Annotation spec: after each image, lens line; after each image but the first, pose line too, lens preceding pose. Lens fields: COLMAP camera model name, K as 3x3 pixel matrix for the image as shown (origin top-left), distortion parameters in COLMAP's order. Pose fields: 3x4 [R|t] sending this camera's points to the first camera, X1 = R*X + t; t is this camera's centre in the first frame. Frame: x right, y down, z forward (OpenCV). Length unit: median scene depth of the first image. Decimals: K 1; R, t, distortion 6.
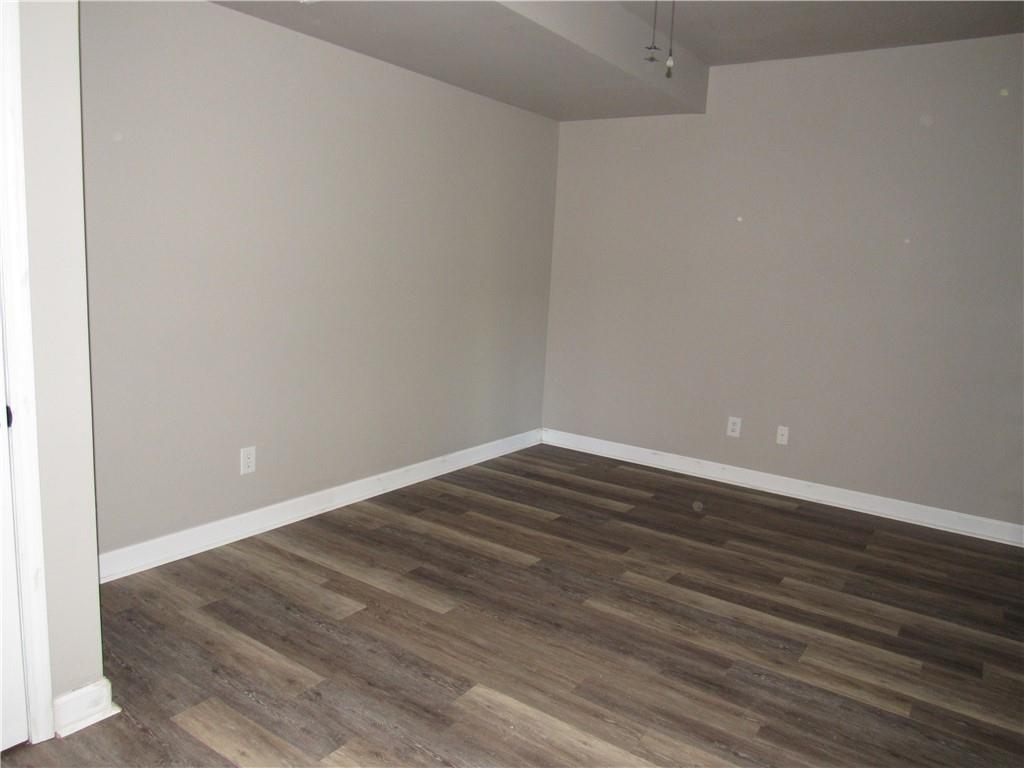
lens RADIAL K [[733.1, 0, 512.5], [0, 733.1, 383.7], [0, 0, 1]] dist [-0.033793, 0.000614]
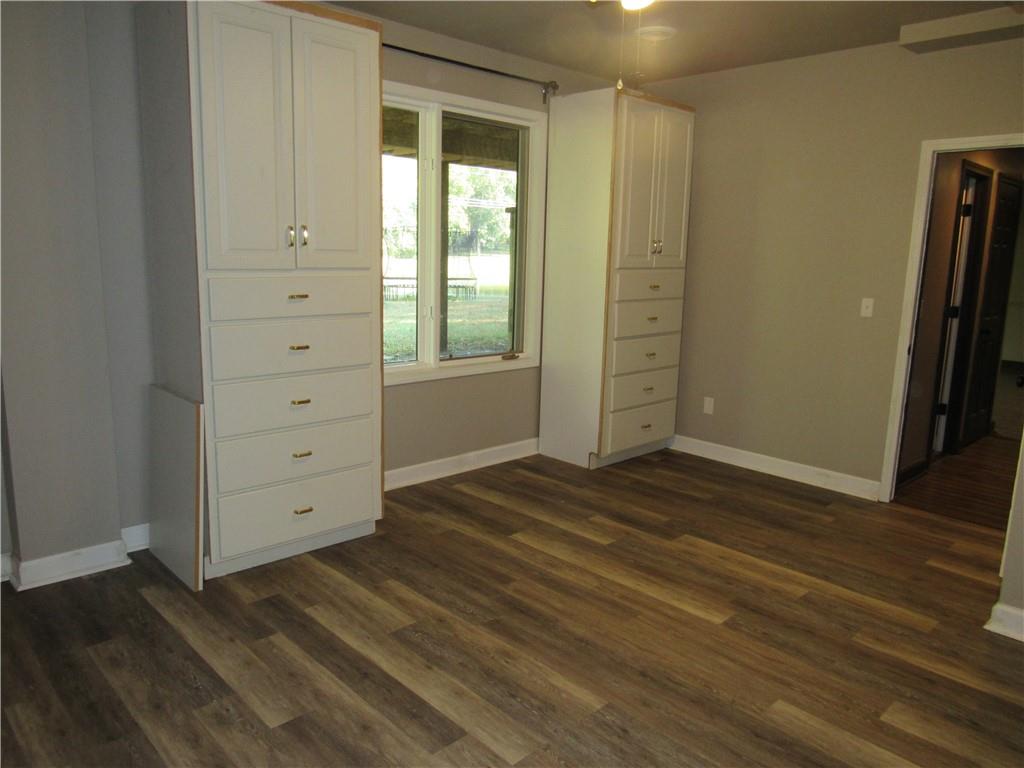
lens RADIAL K [[733.1, 0, 512.2], [0, 733.1, 382.5], [0, 0, 1]] dist [-0.033793, 0.000614]
pose [[-0.977324, -0.112768, 0.179223, 0.103744], [-0.045332, 0.938197, 0.343119, -0.320740], [-0.206839, 0.327214, -0.922035, 1.815982]]
